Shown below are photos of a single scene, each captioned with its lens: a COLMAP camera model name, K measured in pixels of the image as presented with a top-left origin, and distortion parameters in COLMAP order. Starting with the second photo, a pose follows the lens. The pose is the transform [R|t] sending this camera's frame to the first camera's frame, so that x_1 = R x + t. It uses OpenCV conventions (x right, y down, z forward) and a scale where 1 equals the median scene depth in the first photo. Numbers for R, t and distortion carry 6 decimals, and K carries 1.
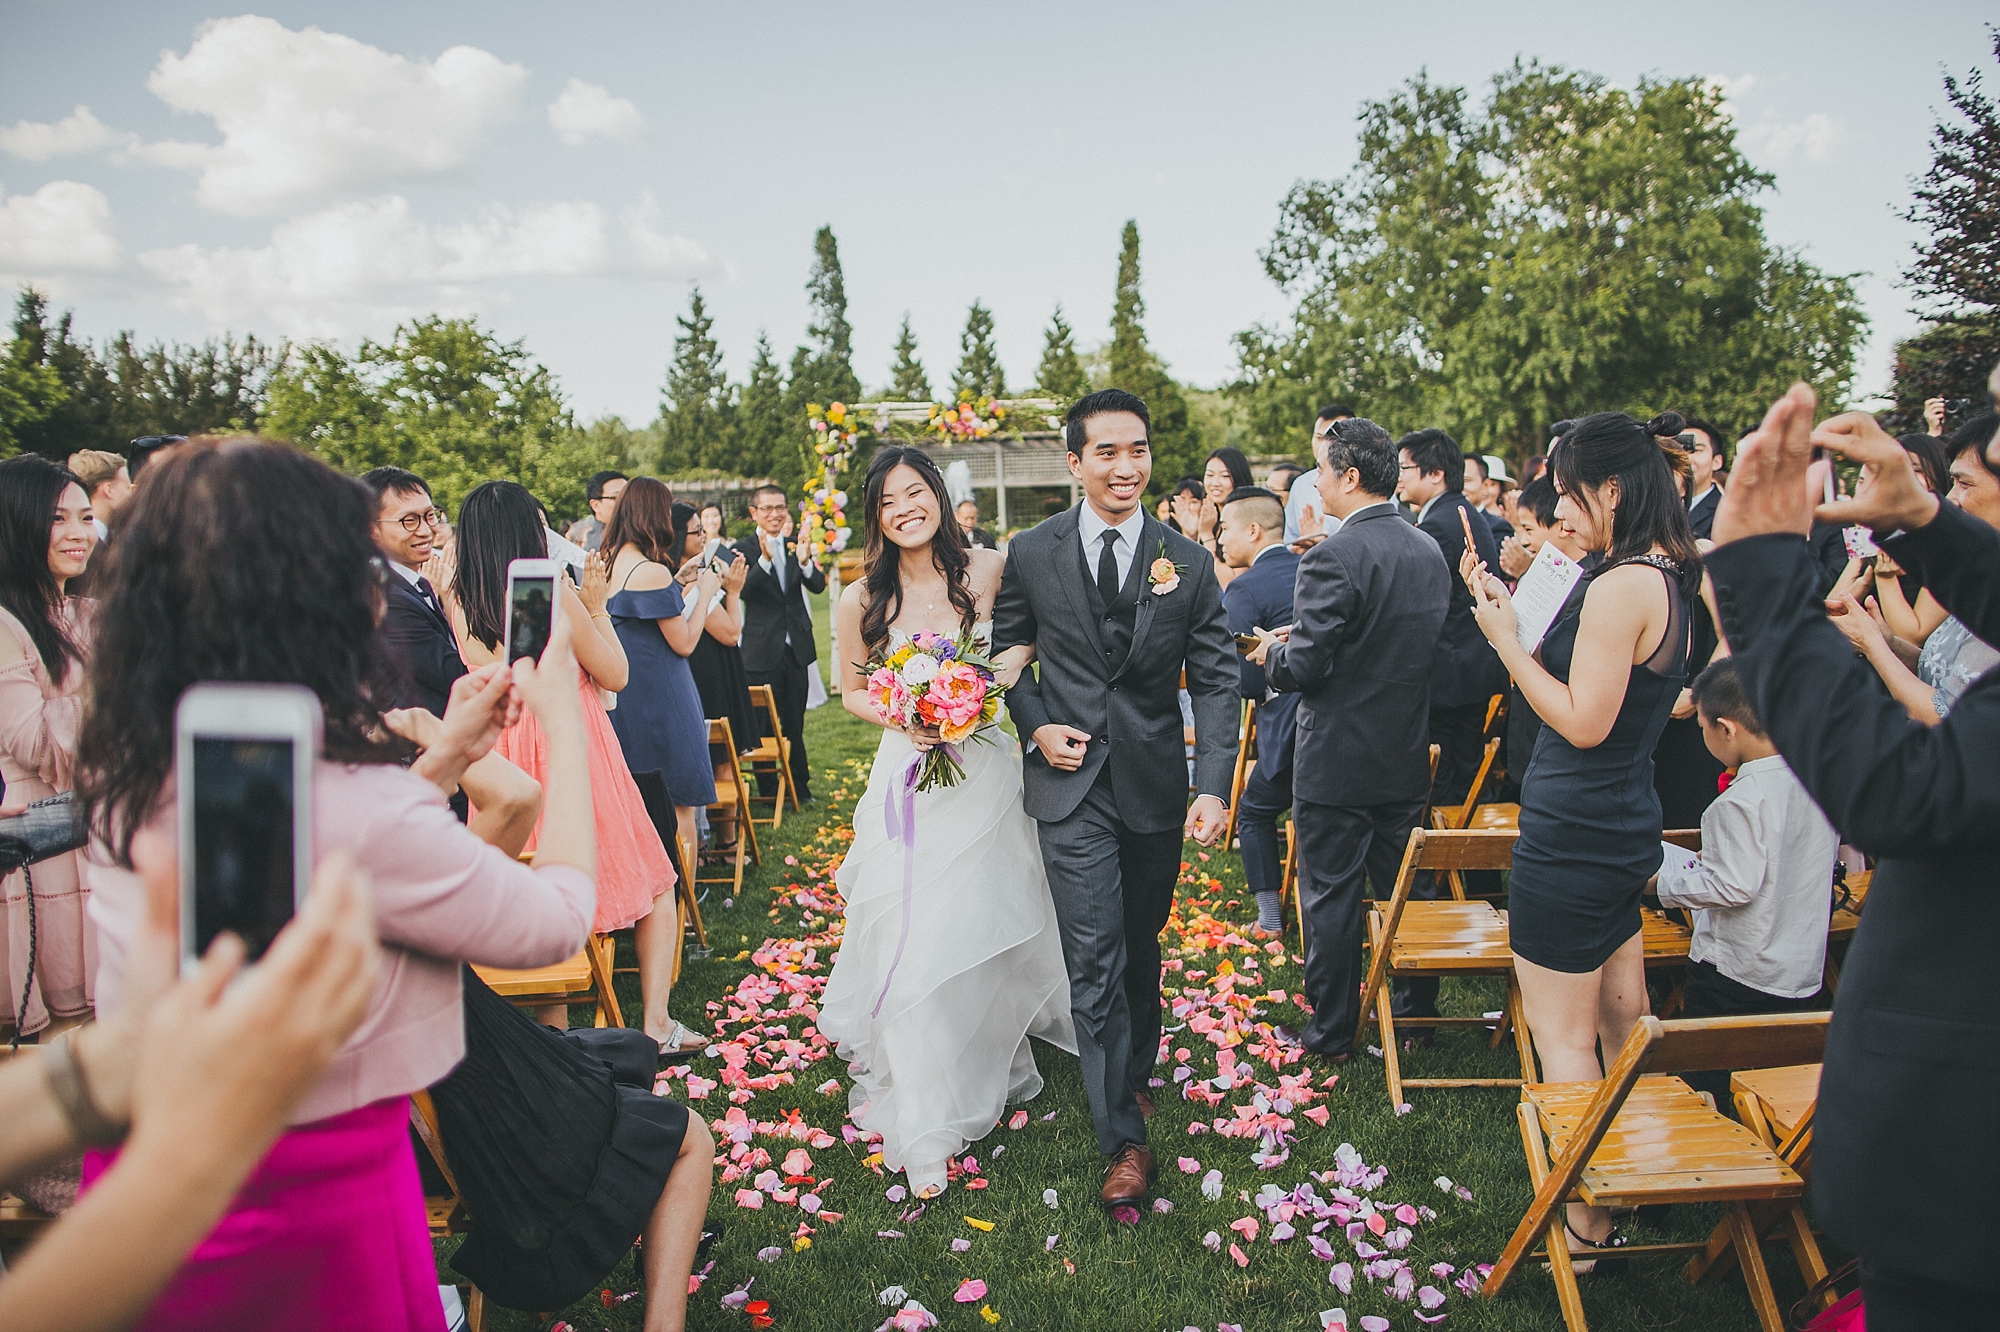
lens RADIAL K [[1479.3, 0, 1000.0], [0, 1479.3, 666.0], [0, 0, 1]] dist [-0.002669, 0.002011]
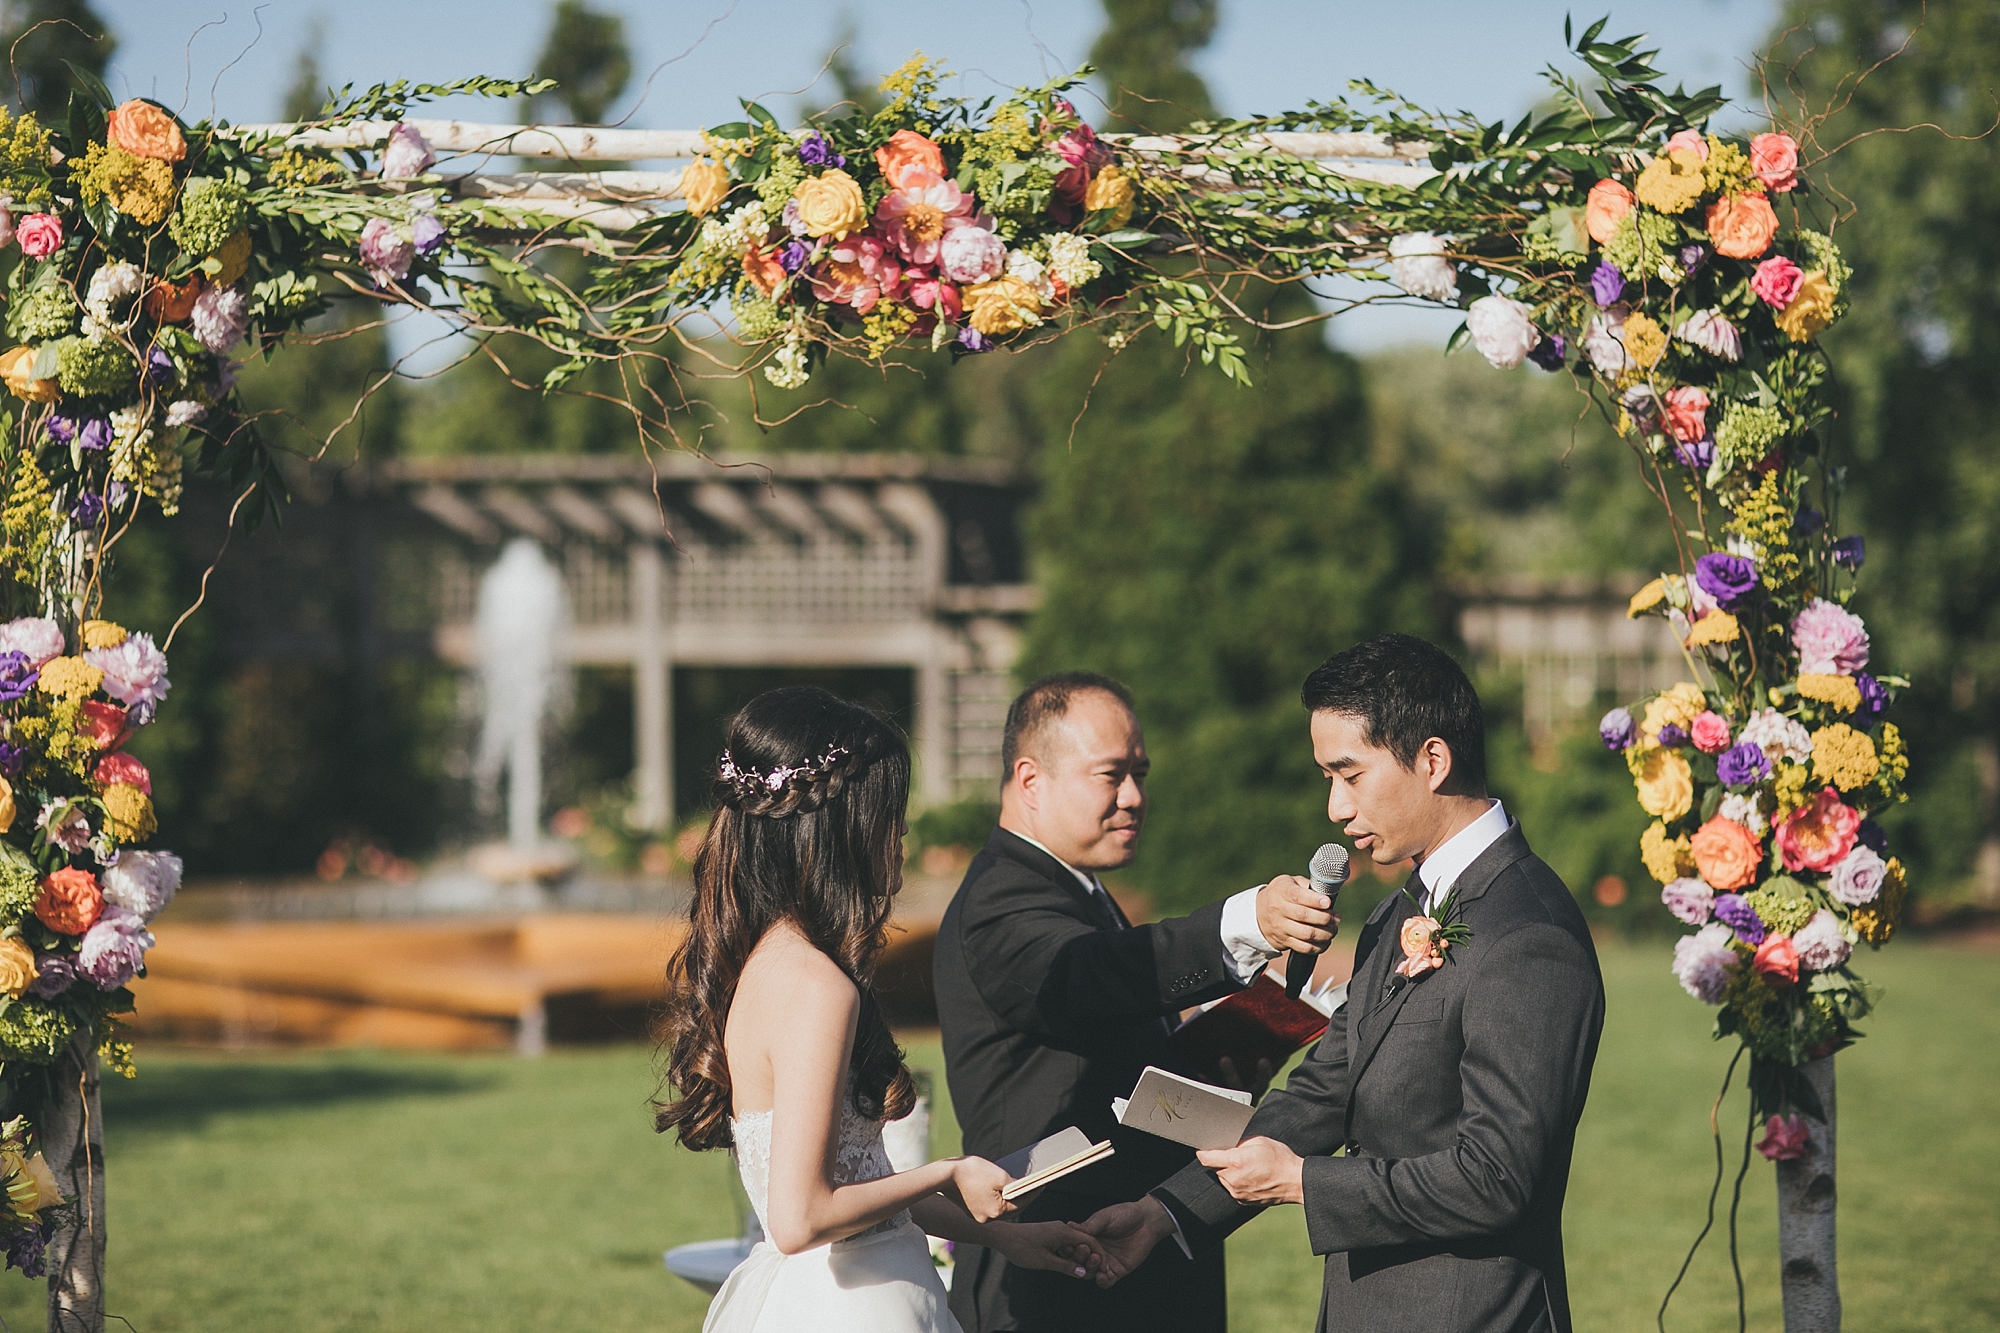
lens RADIAL K [[4912.1, 0, 1000.0], [0, 4912.1, 666.5], [0, 0, 1]] dist [-0.068099, -0.719774]
pose [[0.996299, 0.027323, 0.081494, -0.012565], [-0.017279, 0.992441, -0.121499, -0.011069], [-0.084197, 0.119641, 0.989241, 0.101005]]
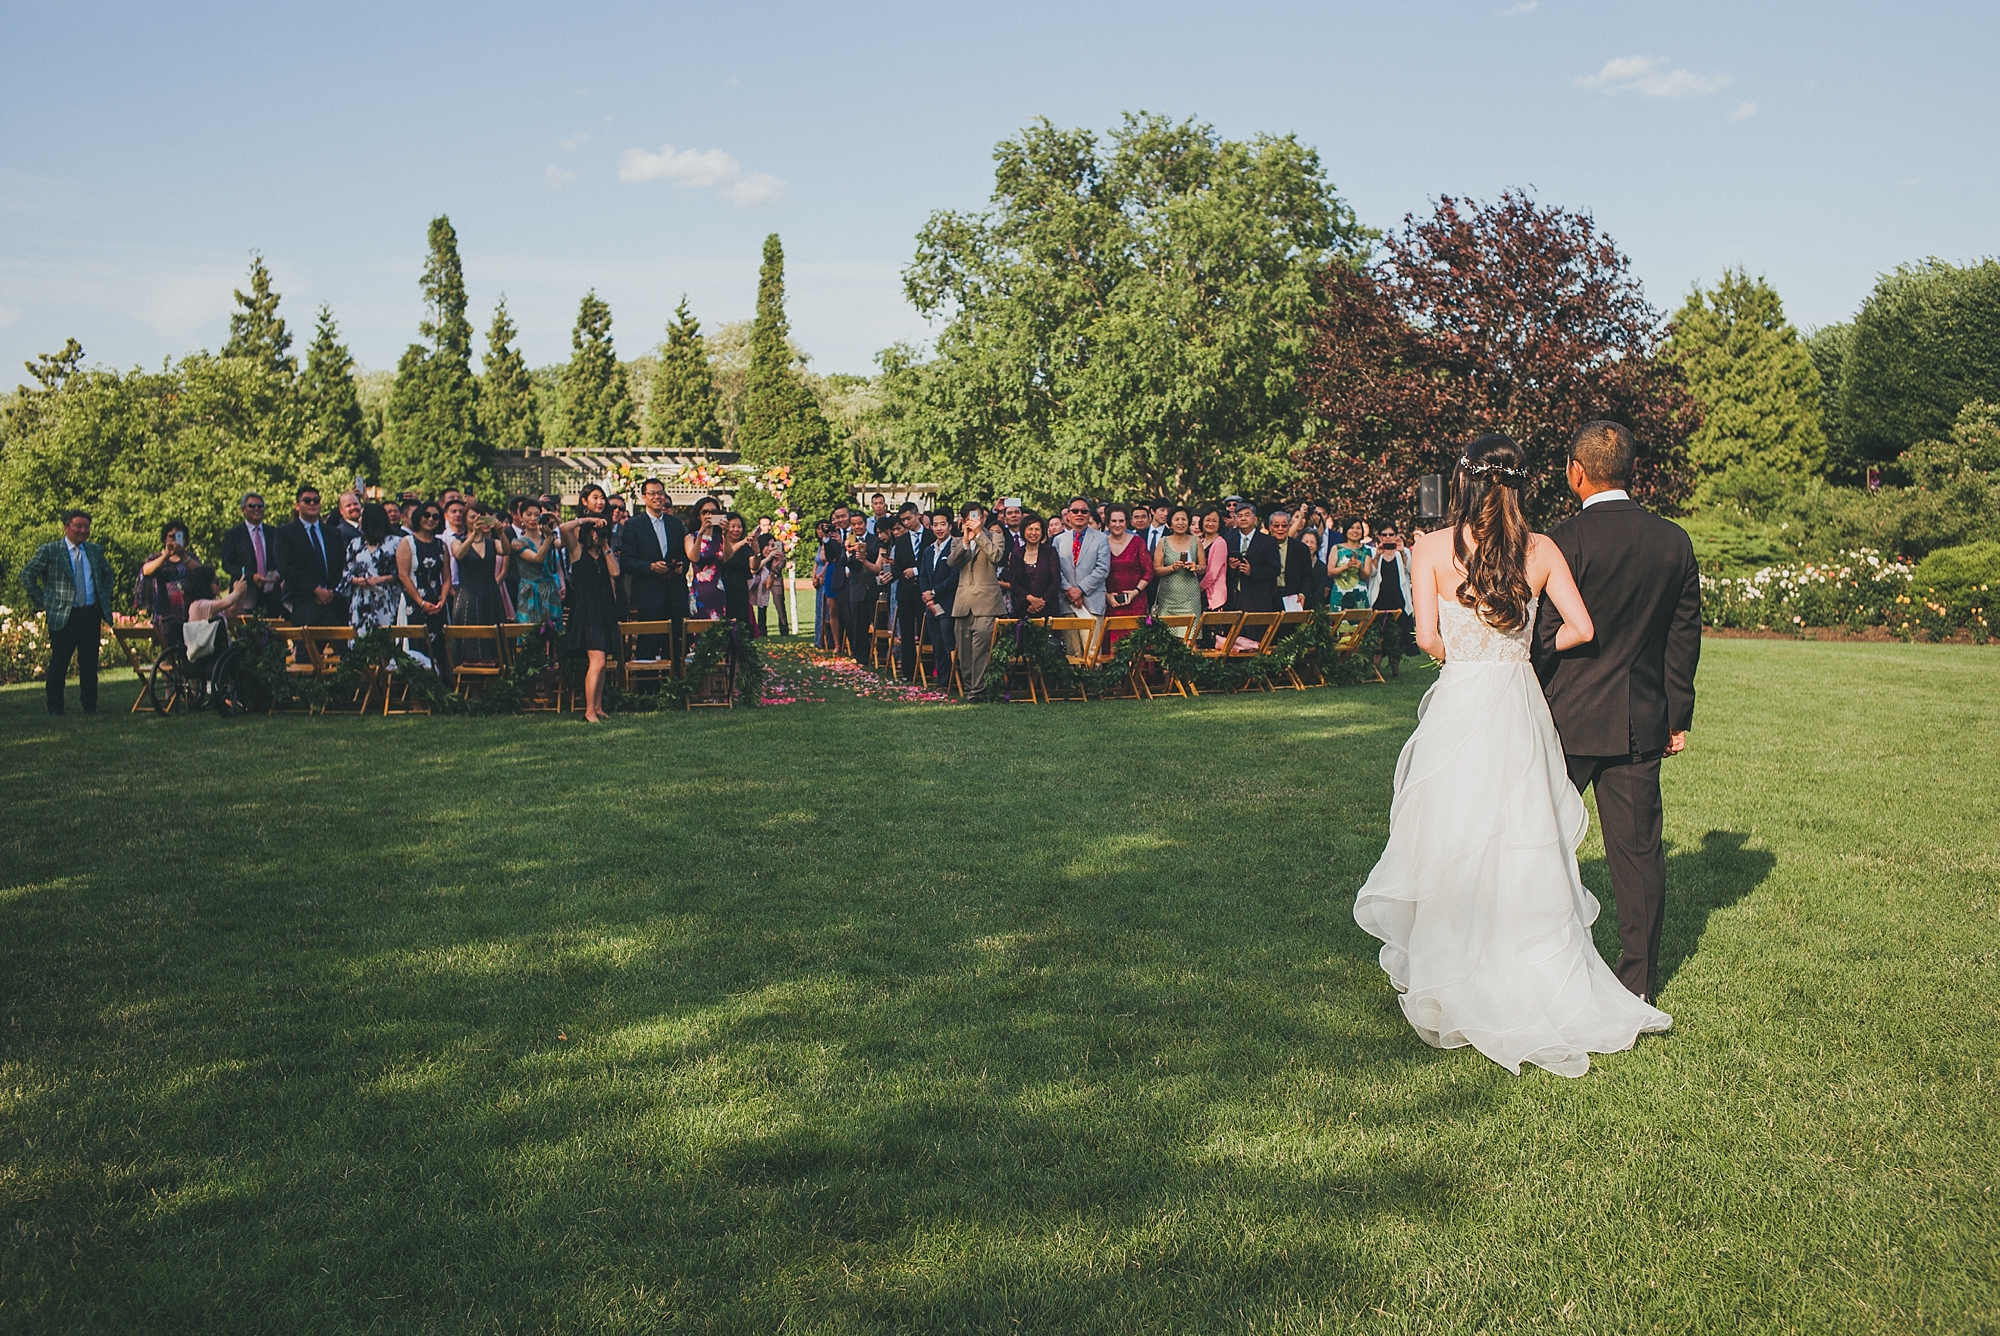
lens RADIAL K [[1987.9, 0, 1047.1], [0, 1987.9, 748.1], [0, 0, 1]] dist [-0.006427, 0.017987]
pose [[0.972456, 0.004158, 0.233051, -0.038078], [-0.004539, 0.999989, 0.001101, 0.033199], [-0.233044, -0.002129, 0.972464, -0.304894]]
